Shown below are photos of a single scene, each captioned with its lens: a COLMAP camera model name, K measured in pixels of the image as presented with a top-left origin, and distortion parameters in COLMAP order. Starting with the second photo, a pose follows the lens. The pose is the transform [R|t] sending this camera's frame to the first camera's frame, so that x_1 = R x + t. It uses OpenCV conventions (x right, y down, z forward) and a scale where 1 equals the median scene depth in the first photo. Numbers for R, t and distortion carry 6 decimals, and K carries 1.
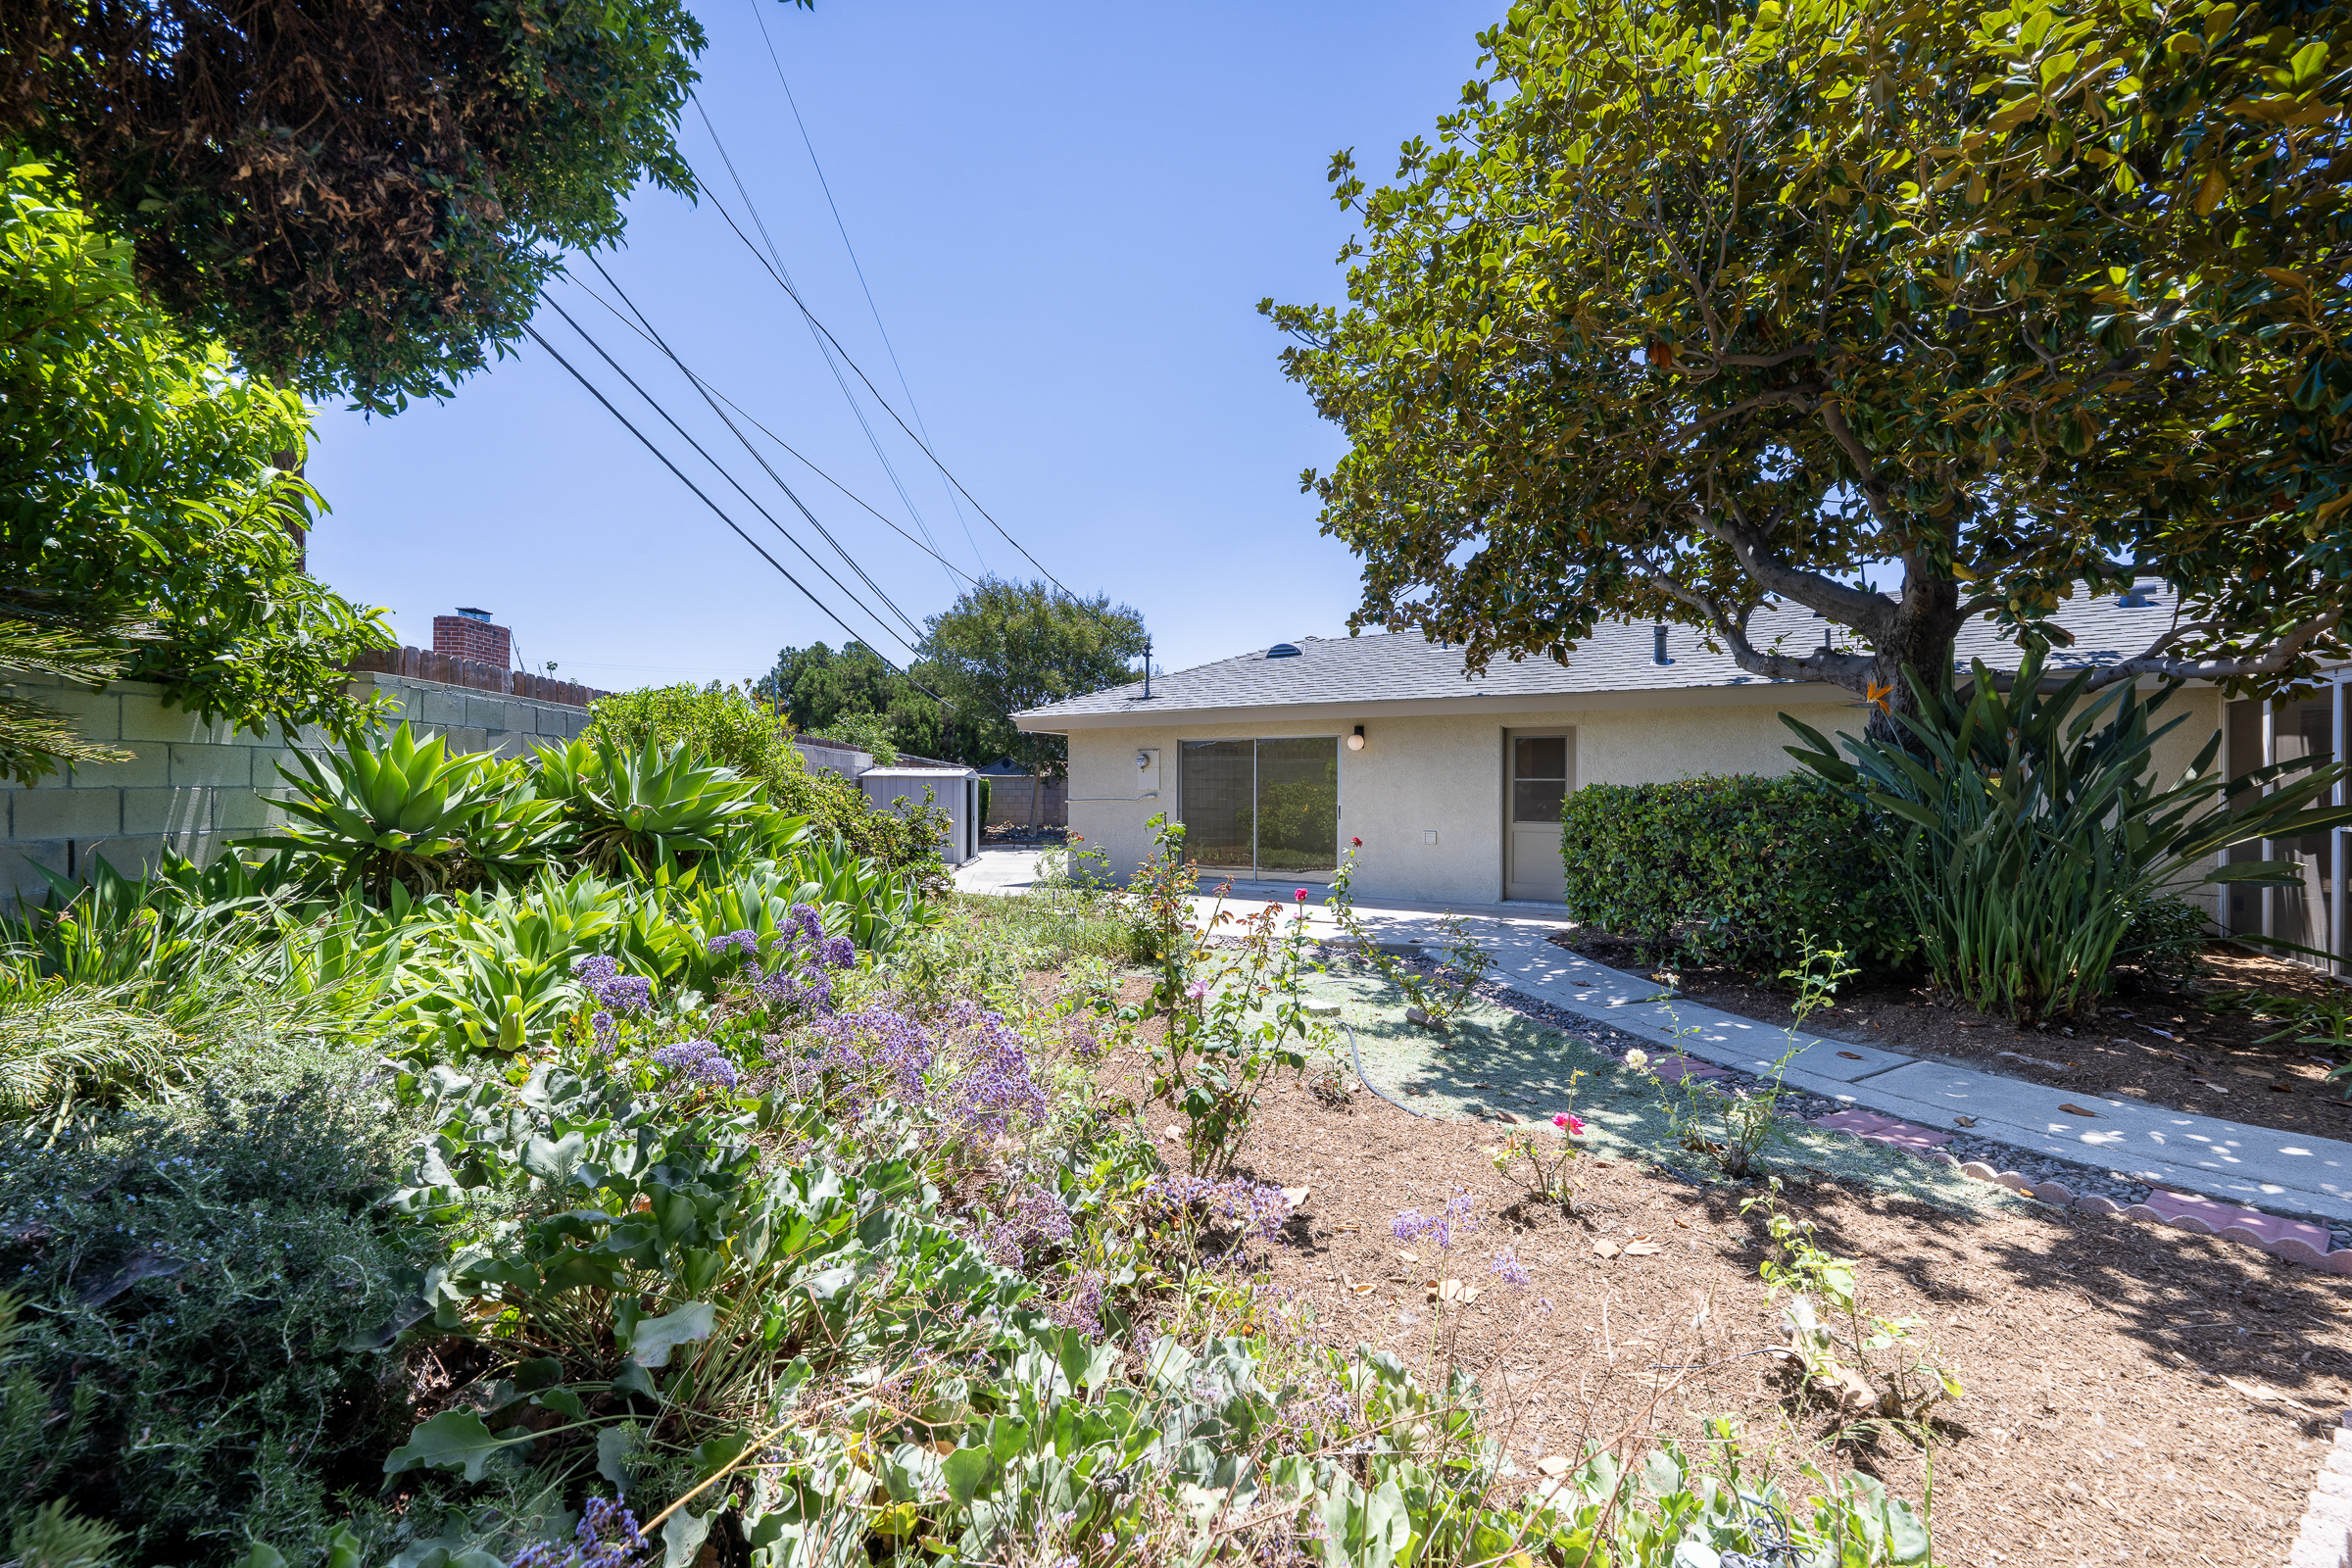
lens RADIAL K [[940.0, 0, 1175.2], [0, 940.0, 792.1], [0, 0, 1]] dist [-0.000535, -0.000269]
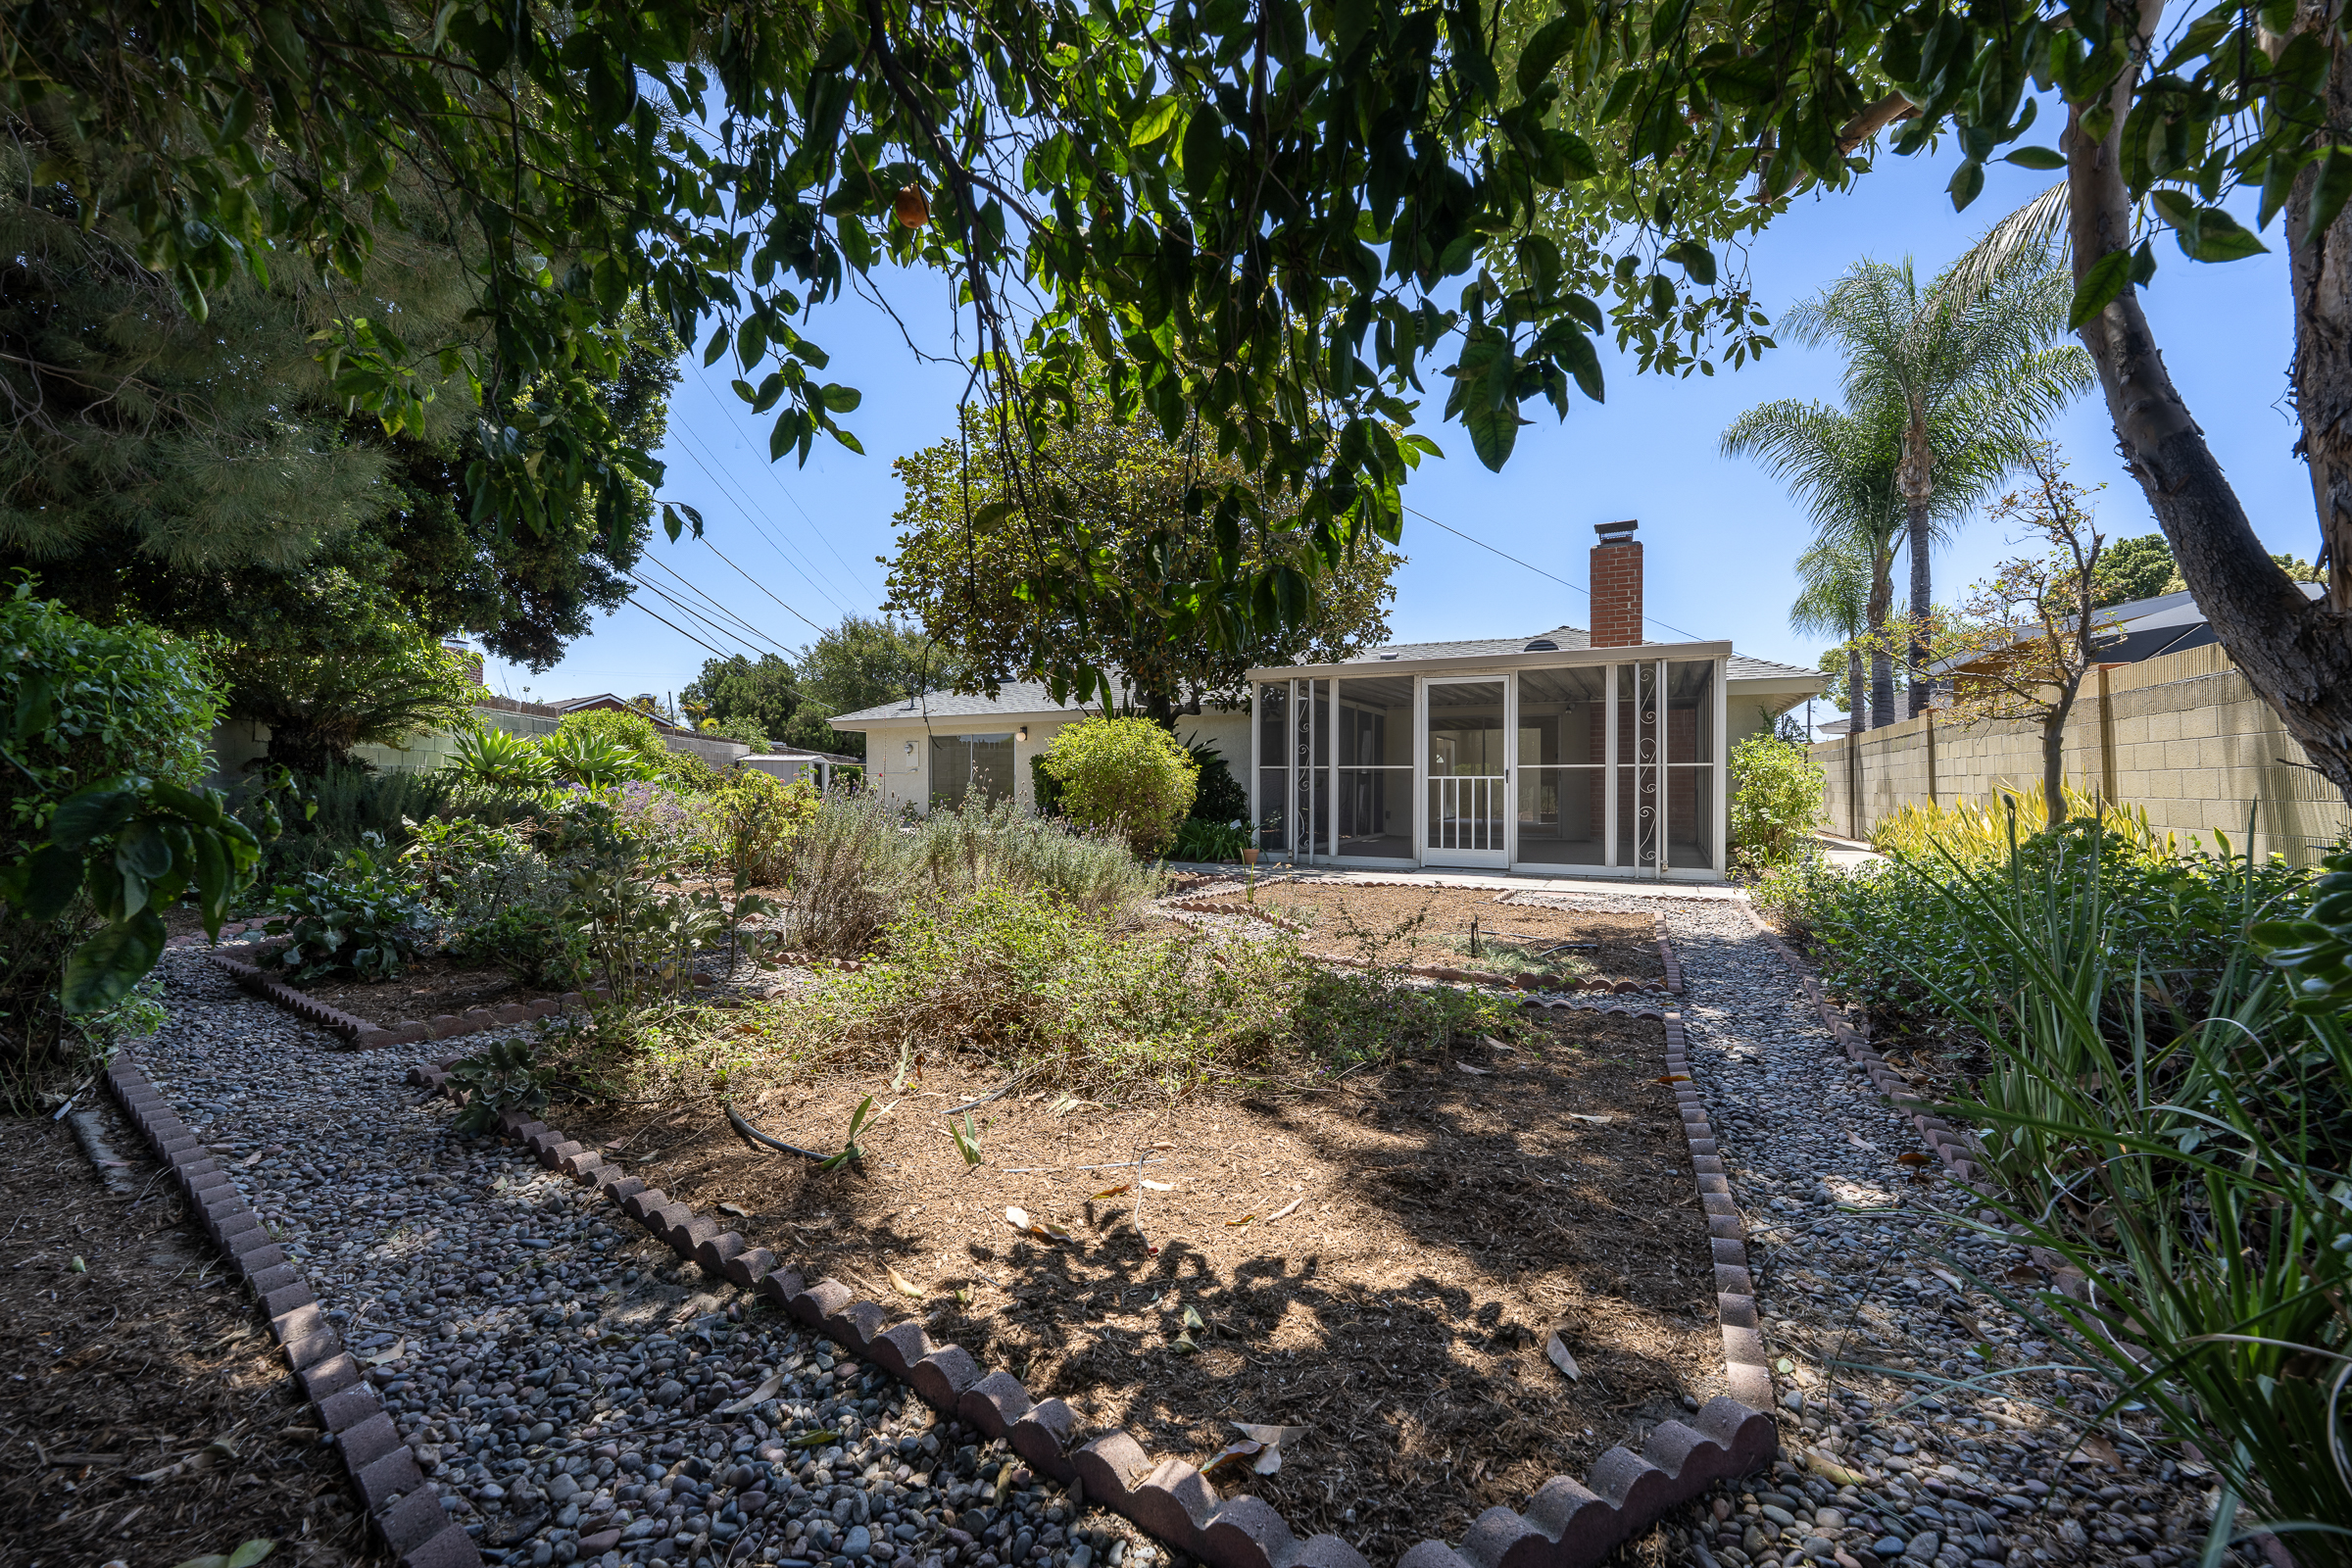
lens RADIAL K [[940.0, 0, 1175.2], [0, 940.0, 792.1], [0, 0, 1]] dist [-0.000535, -0.000269]
pose [[0.999064, -0.000629, 0.043250, 0.392454], [0.000544, 0.999998, 0.001978, 0.042114], [-0.043252, -0.001953, 0.999062, -0.688845]]
